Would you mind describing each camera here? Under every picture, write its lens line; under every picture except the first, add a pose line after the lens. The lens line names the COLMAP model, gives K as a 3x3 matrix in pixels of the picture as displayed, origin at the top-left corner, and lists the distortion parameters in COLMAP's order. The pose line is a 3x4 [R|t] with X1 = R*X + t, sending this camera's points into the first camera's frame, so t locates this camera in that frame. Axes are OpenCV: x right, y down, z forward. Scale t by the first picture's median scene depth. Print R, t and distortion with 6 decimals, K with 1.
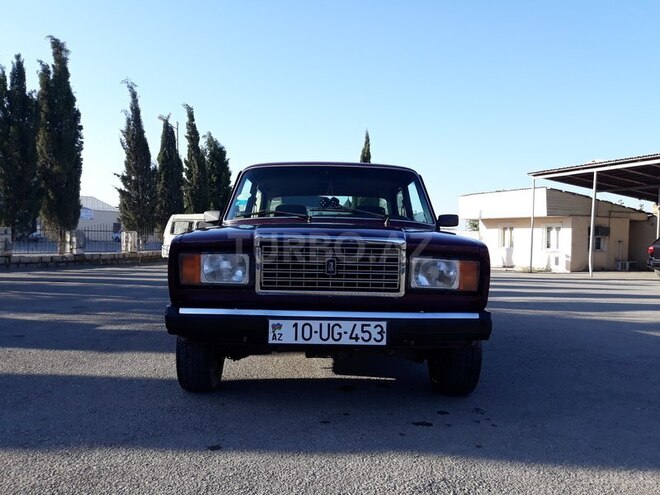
lens RADIAL K [[529.9, 0, 329.9], [0, 529.9, 248.5], [0, 0, 1]] dist [0.000425, -0.001063]
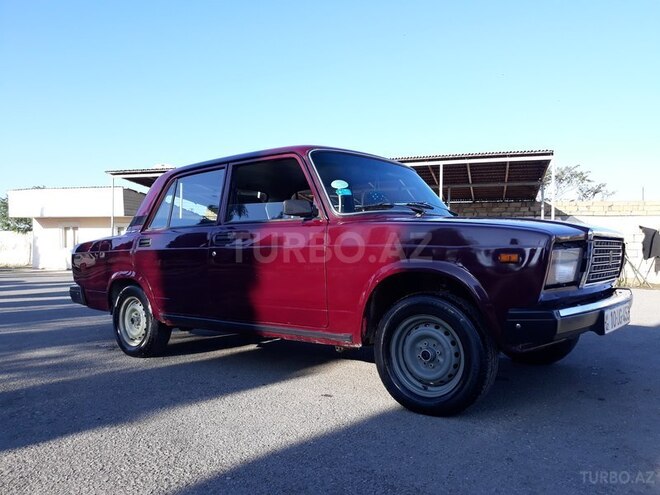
lens RADIAL K [[529.9, 0, 330.4], [0, 529.9, 245.1], [0, 0, 1]] dist [0.000425, -0.001063]
pose [[0.706165, -0.004476, 0.708033, -0.136858], [0.009789, 0.999946, -0.003443, -0.003599], [-0.707980, 0.009362, 0.706171, 0.250944]]
